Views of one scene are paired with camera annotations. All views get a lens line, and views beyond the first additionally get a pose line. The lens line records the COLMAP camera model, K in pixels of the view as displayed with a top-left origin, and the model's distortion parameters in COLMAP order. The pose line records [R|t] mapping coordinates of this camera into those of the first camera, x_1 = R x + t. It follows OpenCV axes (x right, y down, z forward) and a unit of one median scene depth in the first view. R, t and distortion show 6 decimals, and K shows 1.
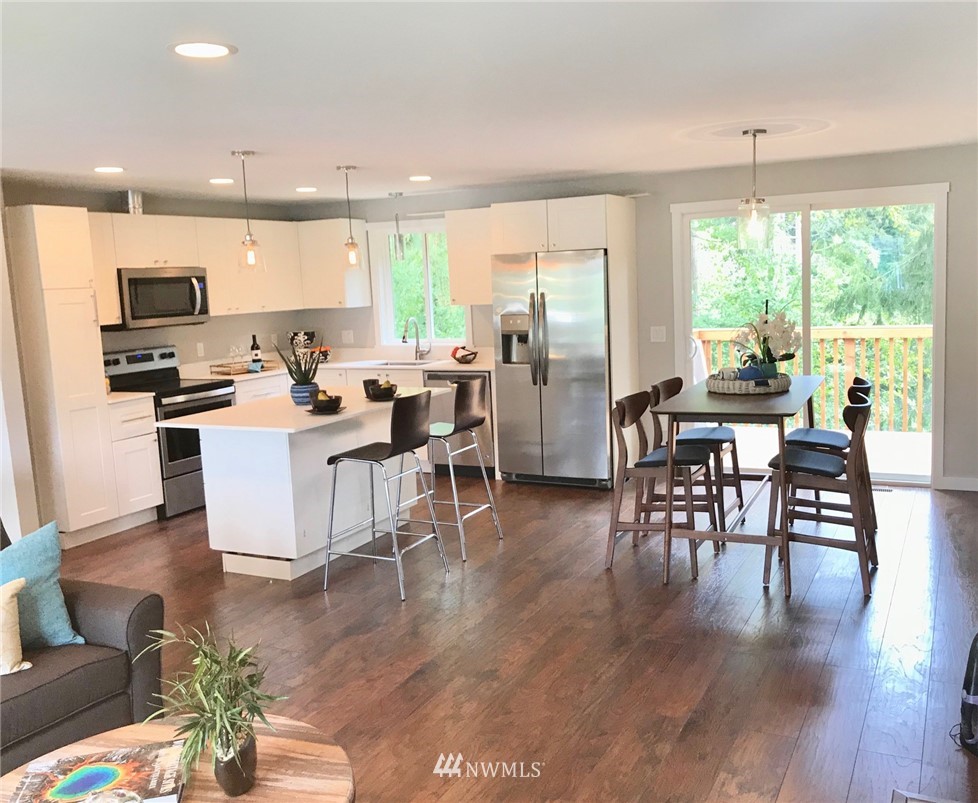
lens RADIAL K [[926.6, 0, 536.9], [0, 926.6, 402.5], [0, 0, 1]] dist [-0.003356, -0.023548]
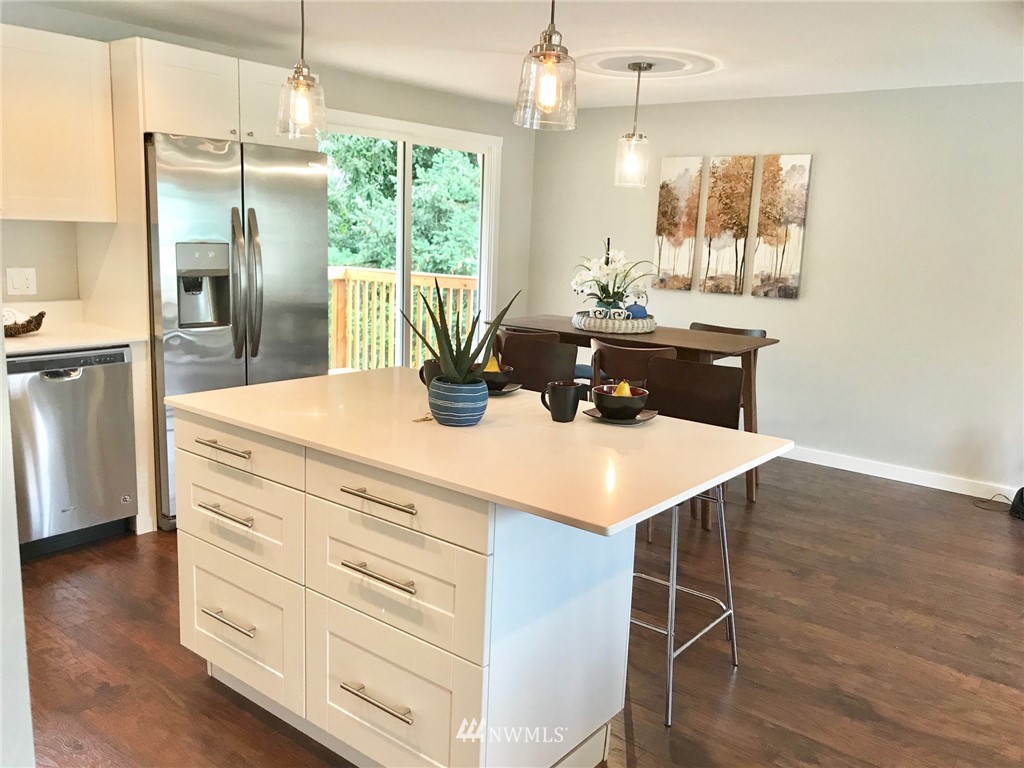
lens RADIAL K [[837.8, 0, 512.0], [0, 837.8, 384.0], [0, 0, 1]] dist [0.098353, -0.310029]
pose [[0.236207, -0.123300, 0.963848, -0.505626], [0.086224, 0.990663, 0.105600, -0.045013], [-0.967870, 0.058164, 0.244633, 0.671545]]
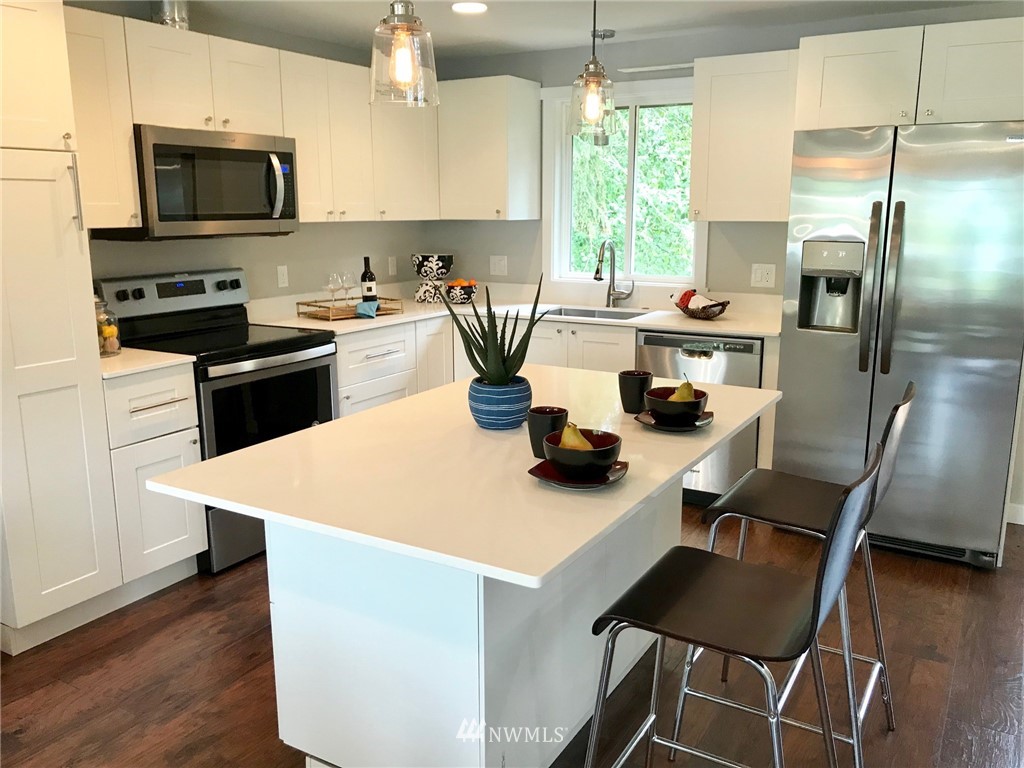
lens RADIAL K [[837.8, 0, 512.0], [0, 837.8, 384.0], [0, 0, 1]] dist [0.098353, -0.310029]
pose [[0.994352, 0.057973, -0.088895, -0.163726], [-0.051420, 0.995908, 0.074312, -0.037302], [0.092839, -0.069321, 0.993265, 0.470050]]
